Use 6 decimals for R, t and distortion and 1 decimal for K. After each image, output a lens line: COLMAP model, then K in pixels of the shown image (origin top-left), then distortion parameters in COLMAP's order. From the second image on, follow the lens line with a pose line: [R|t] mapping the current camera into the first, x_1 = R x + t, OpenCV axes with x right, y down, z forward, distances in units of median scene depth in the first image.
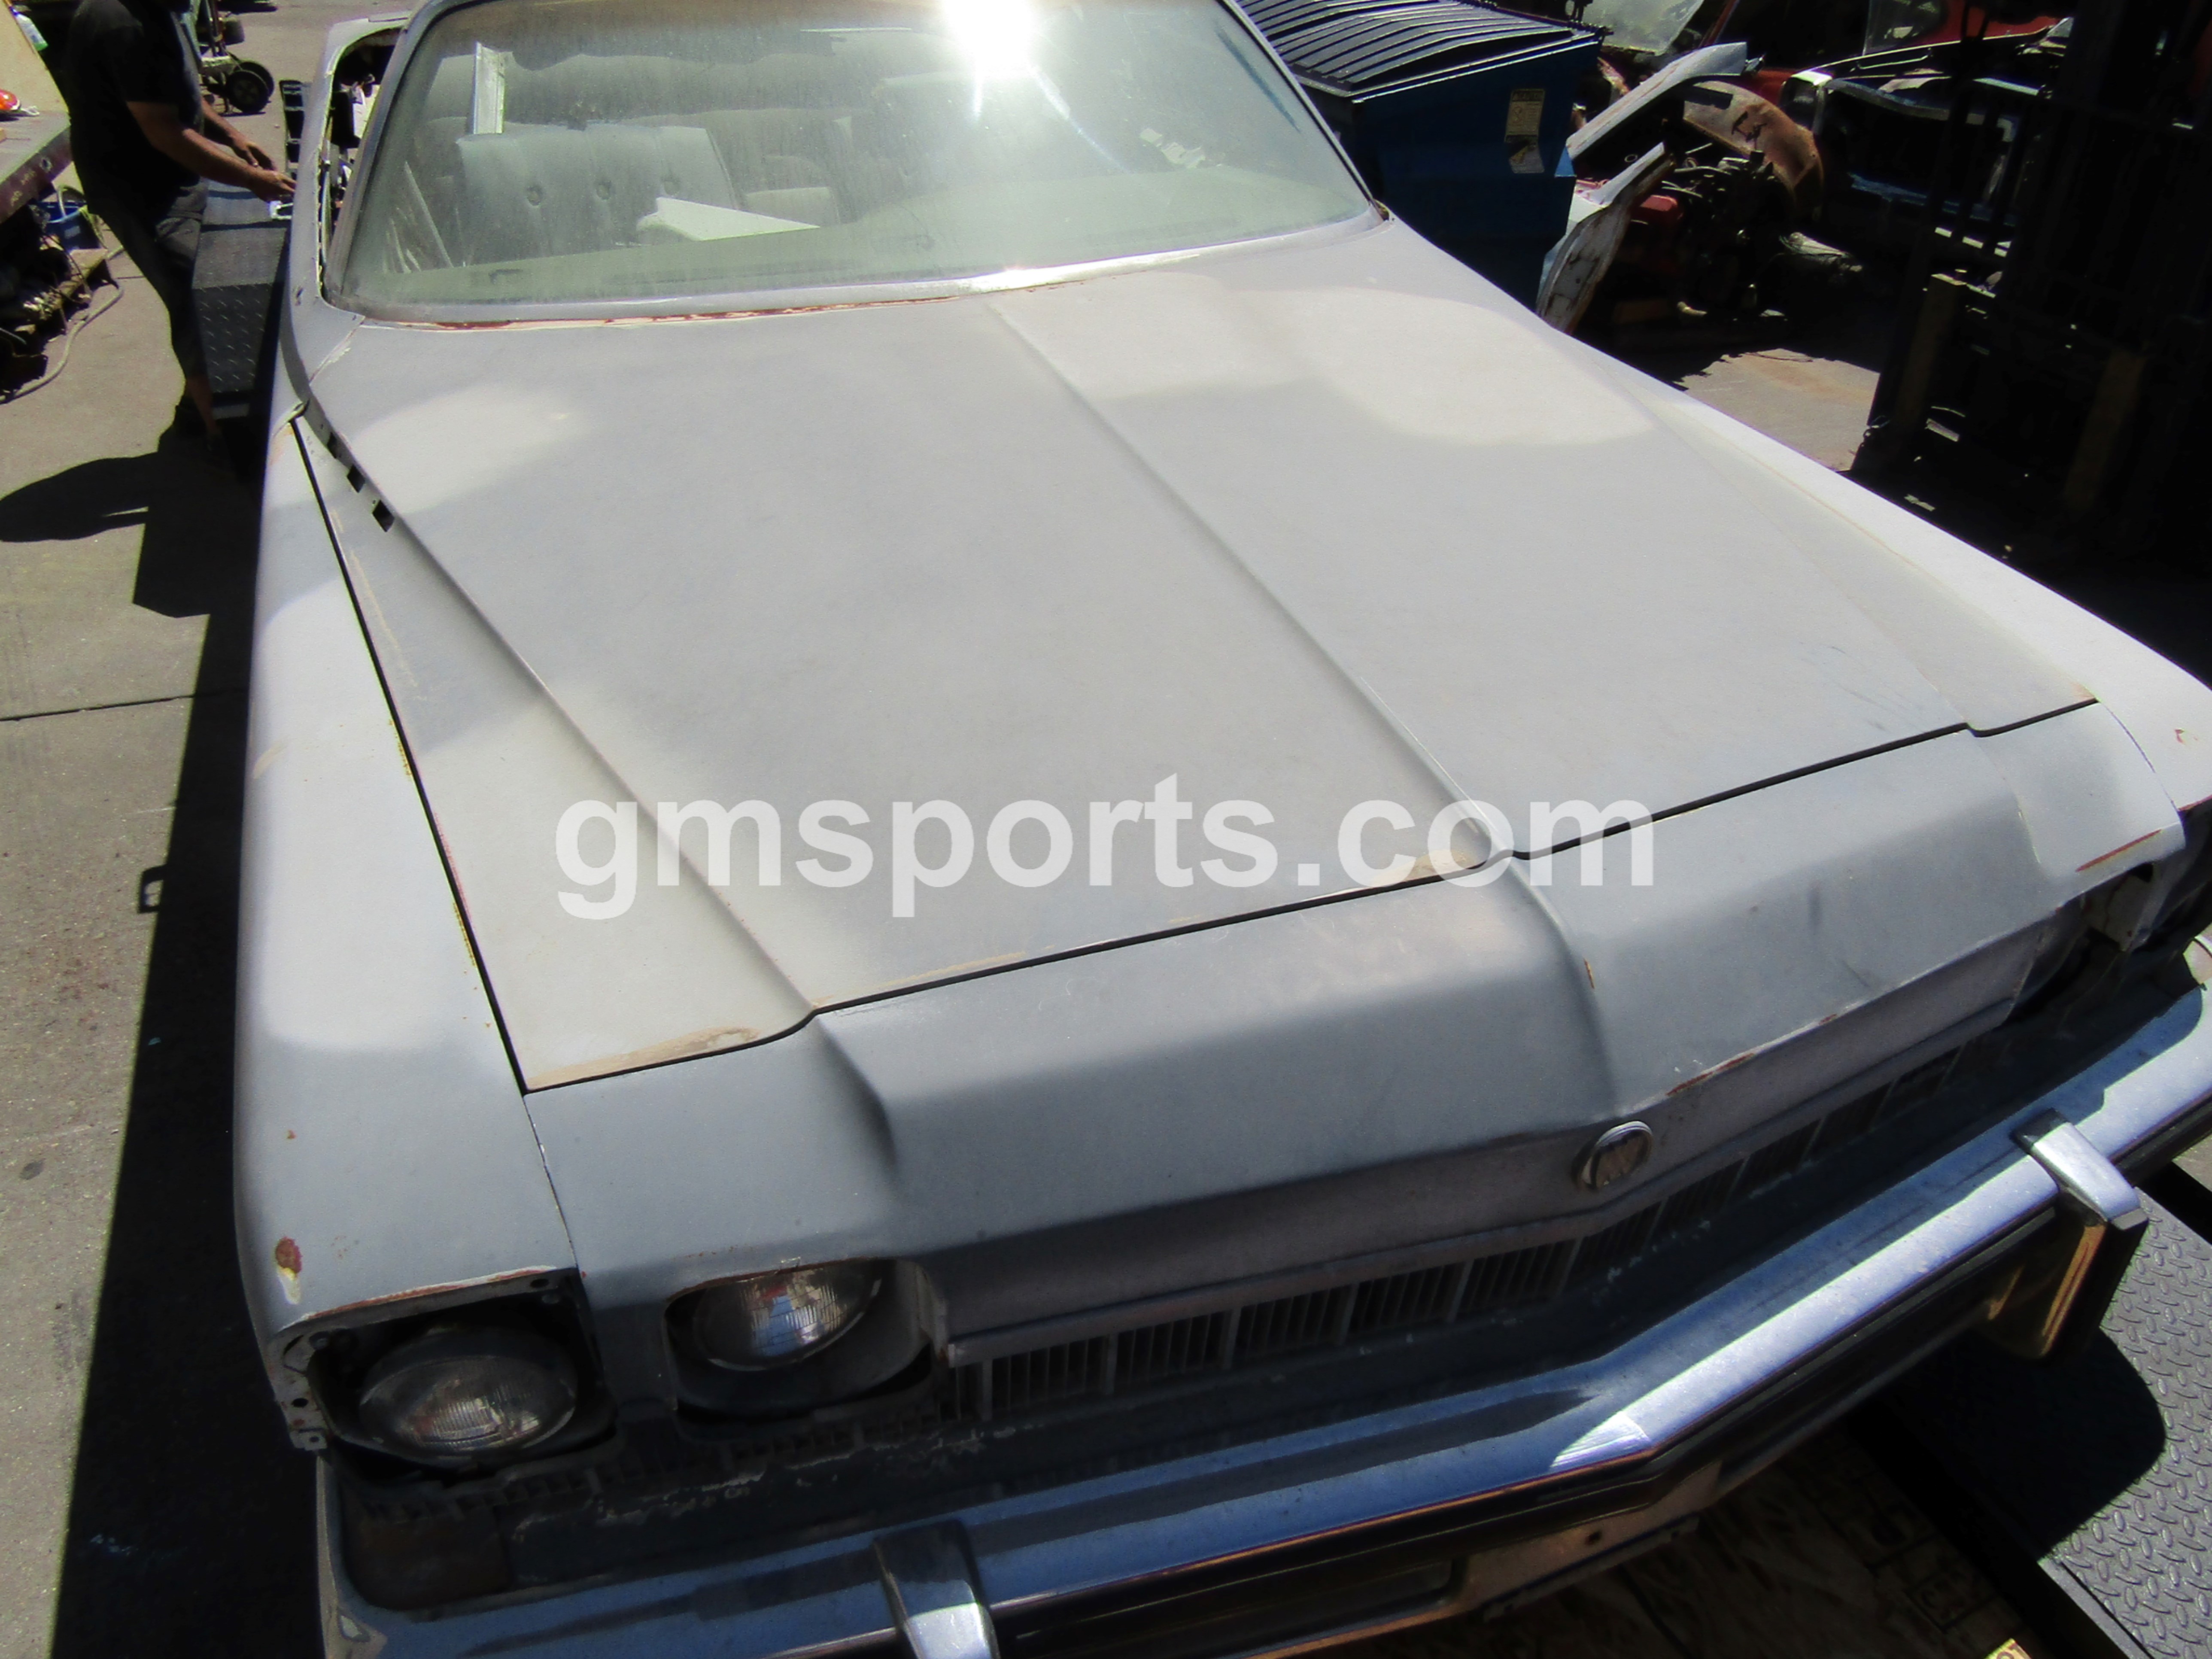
lens RADIAL K [[1578.8, 0, 1092.6], [0, 1578.8, 830.5], [0, 0, 1]] dist [-0.003067, -0.002687]
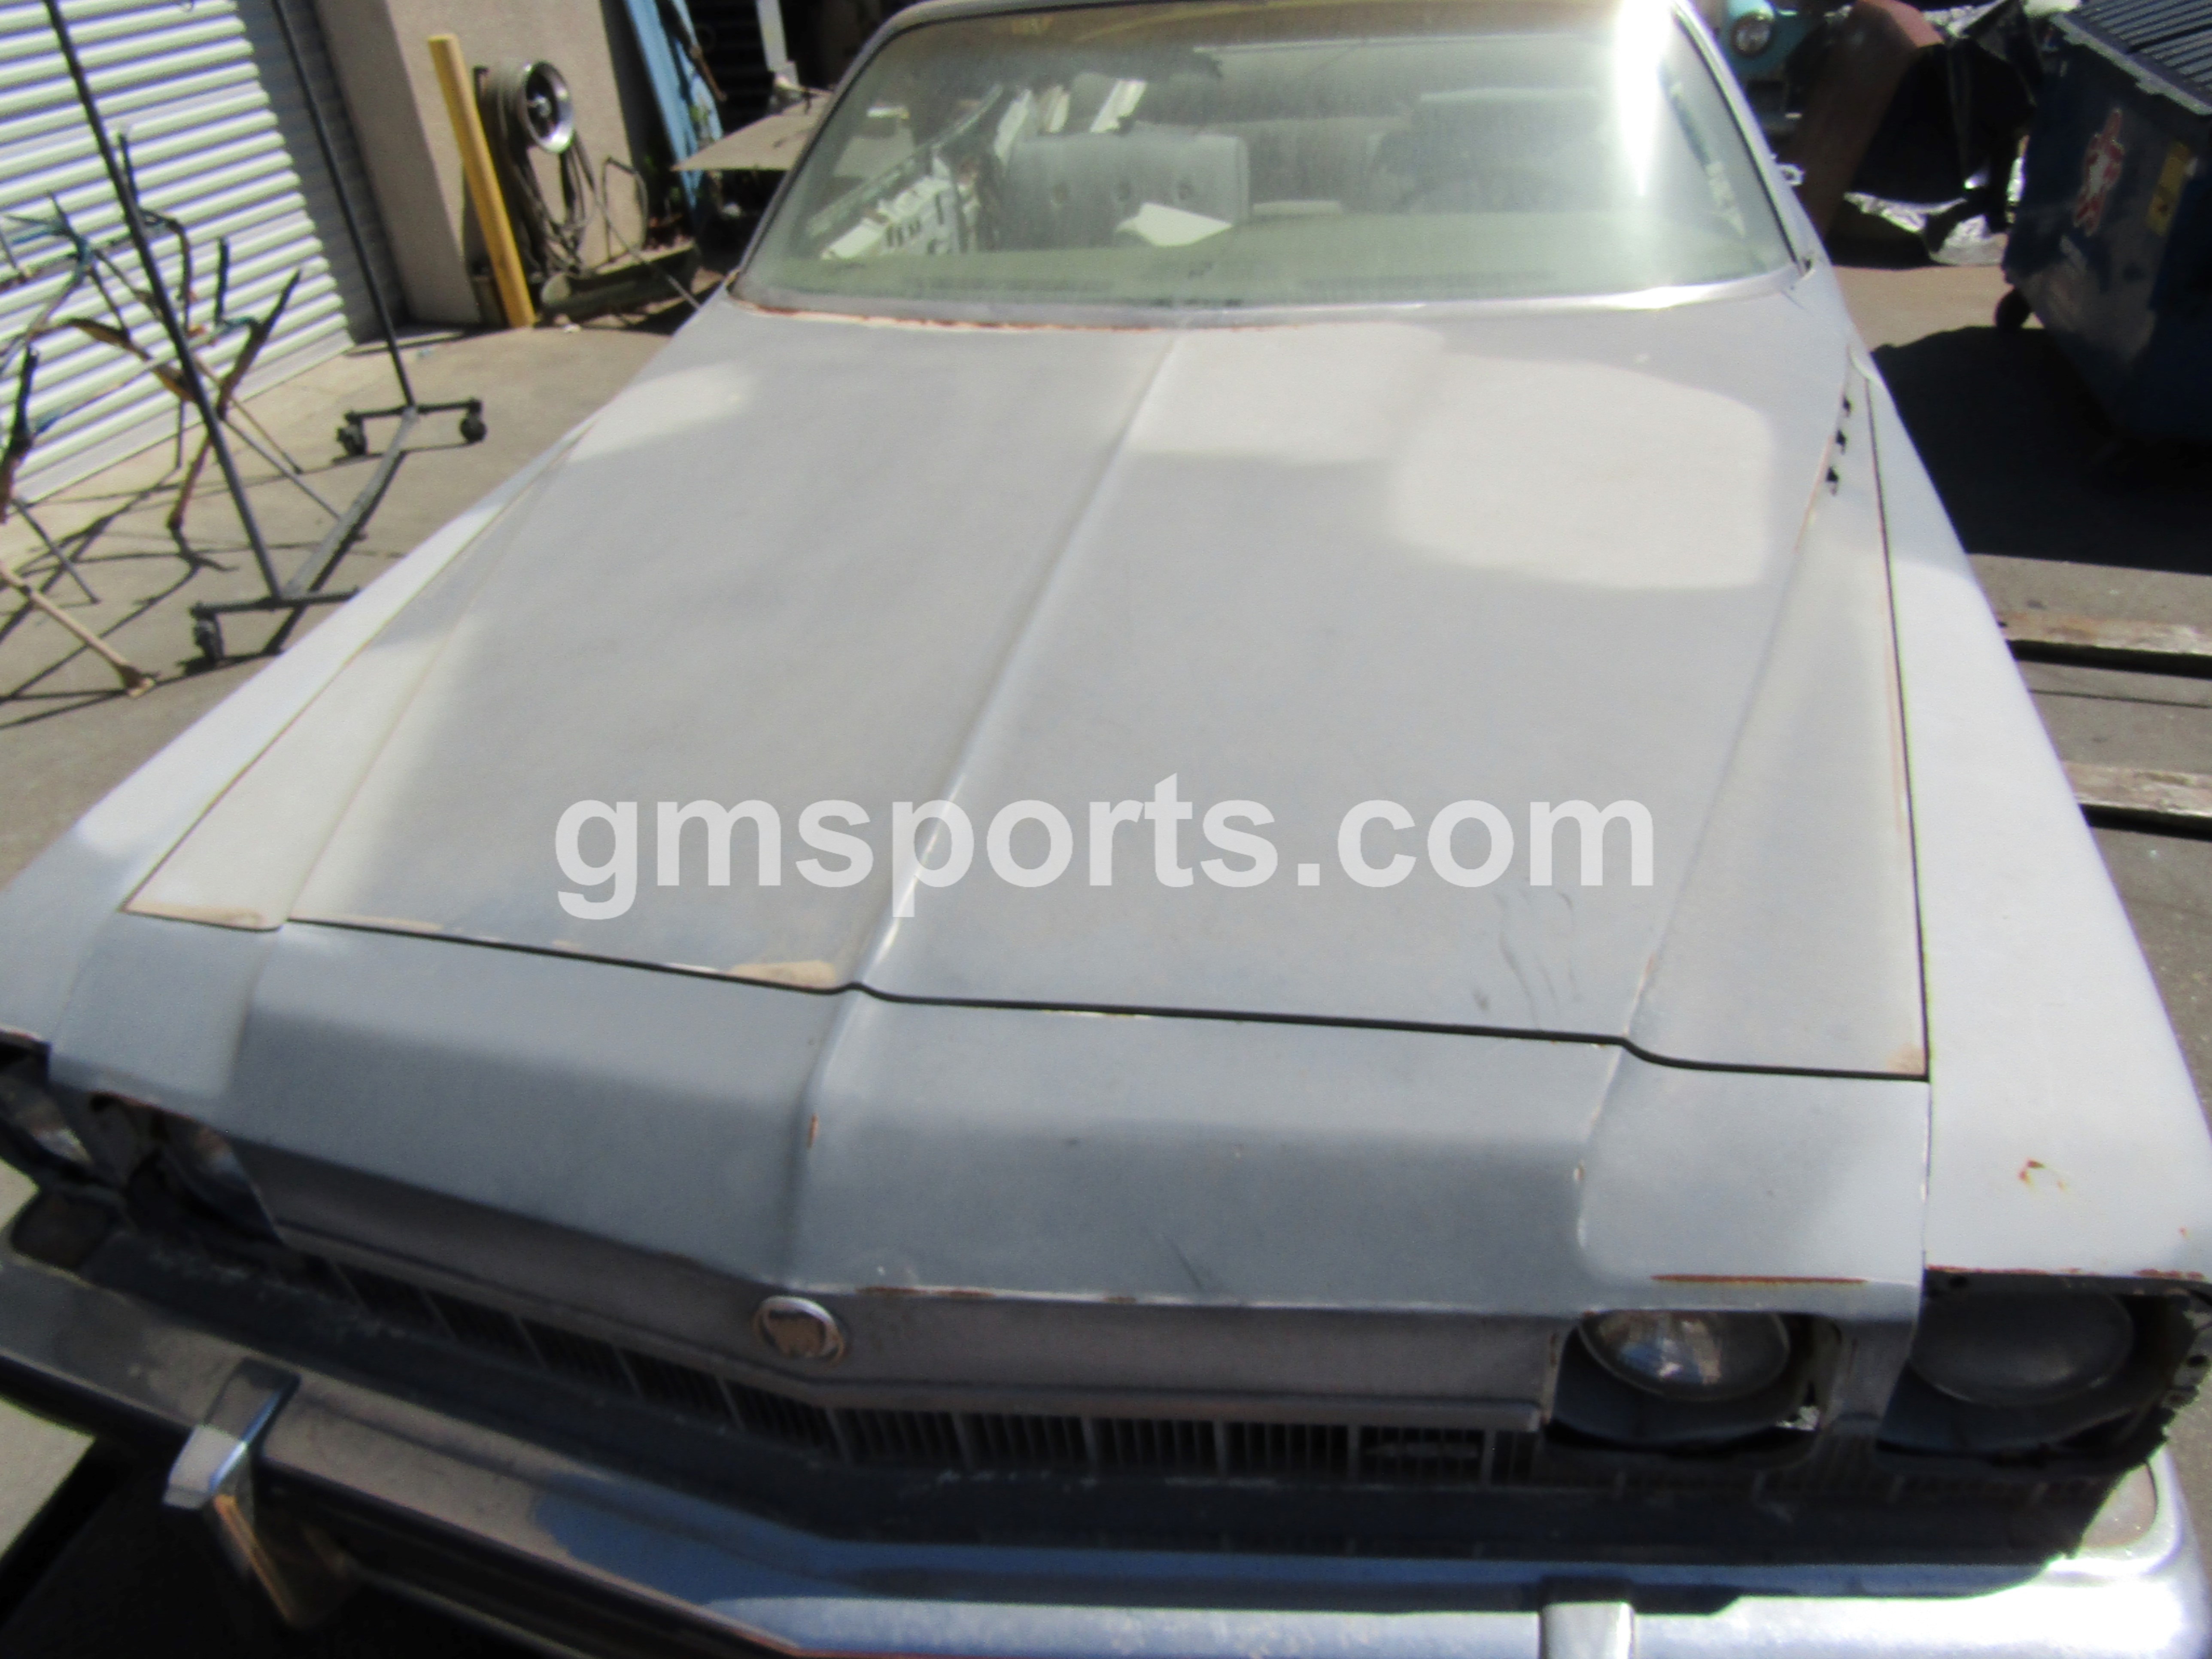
lens RADIAL K [[1578.8, 0, 1092.6], [0, 1578.8, 830.5], [0, 0, 1]] dist [-0.003067, -0.002687]
pose [[0.817538, 0.265075, -0.511240, 0.480817], [-0.260361, 0.961986, 0.082434, -0.108434], [0.513657, 0.065714, 0.855476, 0.155213]]
